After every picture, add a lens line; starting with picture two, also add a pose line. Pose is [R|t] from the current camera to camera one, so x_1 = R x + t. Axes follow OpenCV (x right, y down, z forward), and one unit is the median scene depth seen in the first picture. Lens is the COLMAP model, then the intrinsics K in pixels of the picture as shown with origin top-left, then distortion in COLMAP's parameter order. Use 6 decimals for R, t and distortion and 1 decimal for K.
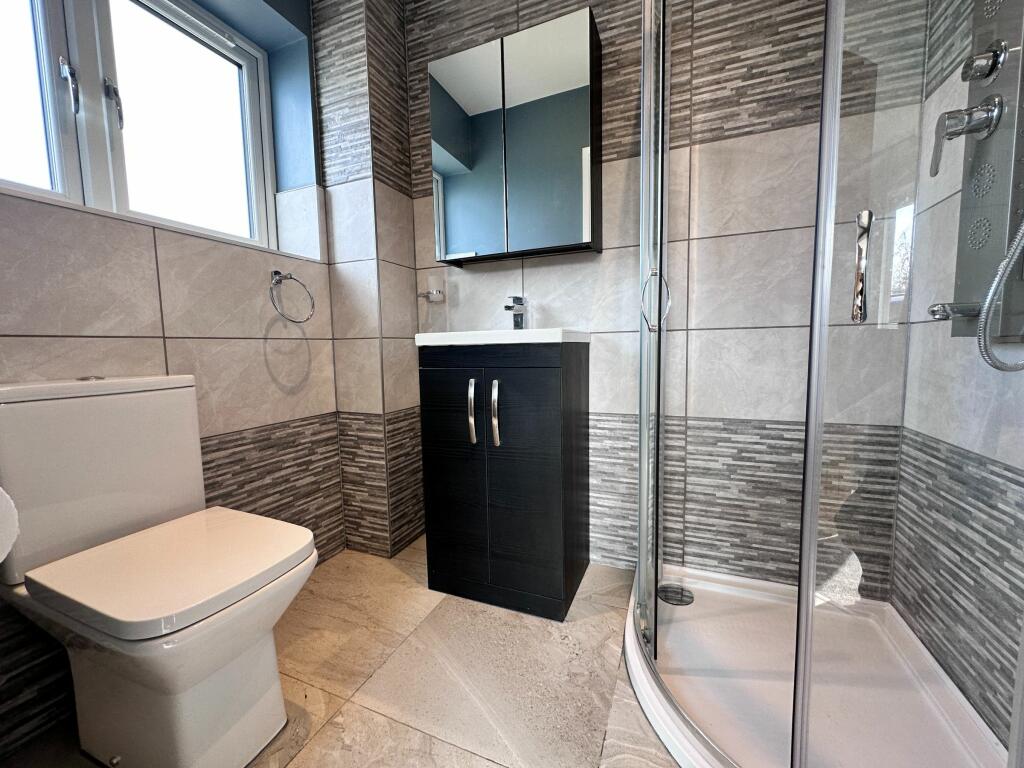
lens RADIAL K [[410.3, 0, 512.0], [0, 410.3, 384.0], [0, 0, 1]] dist [-0.001353, 0.000452]
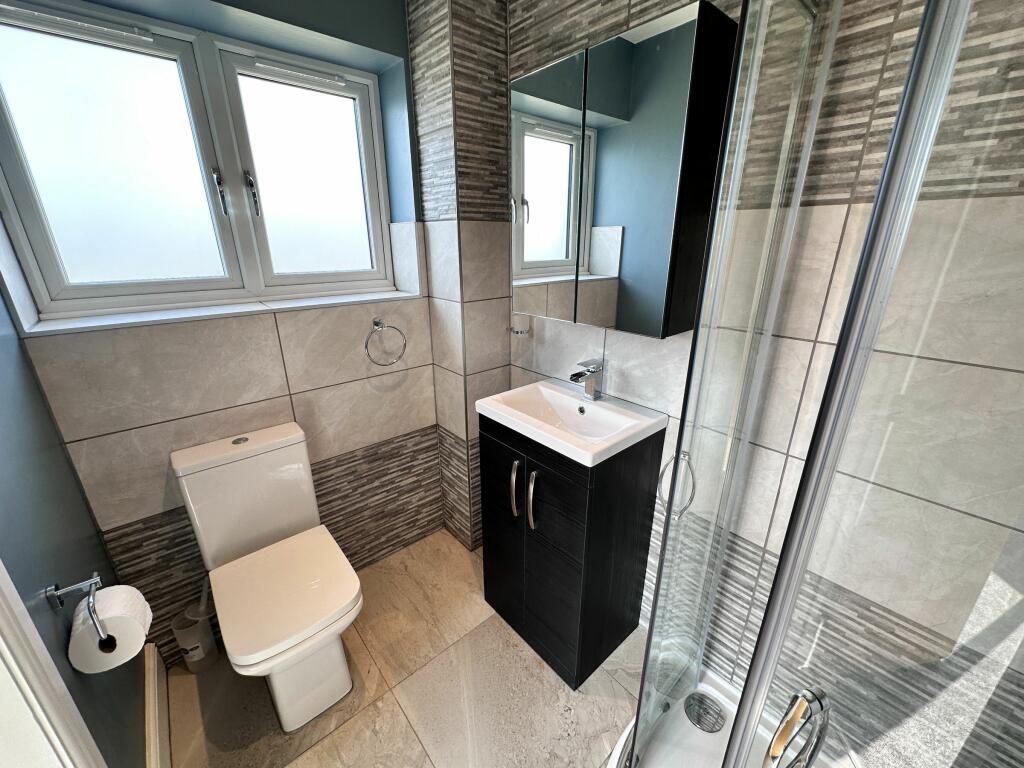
lens RADIAL K [[410.3, 0, 512.0], [0, 410.3, 384.0], [0, 0, 1]] dist [-0.001353, 0.000452]
pose [[0.897151, 0.163902, -0.410191, 0.241866], [-0.056090, 0.963366, 0.262258, -0.400355], [0.438149, -0.212278, 0.873478, 0.130408]]
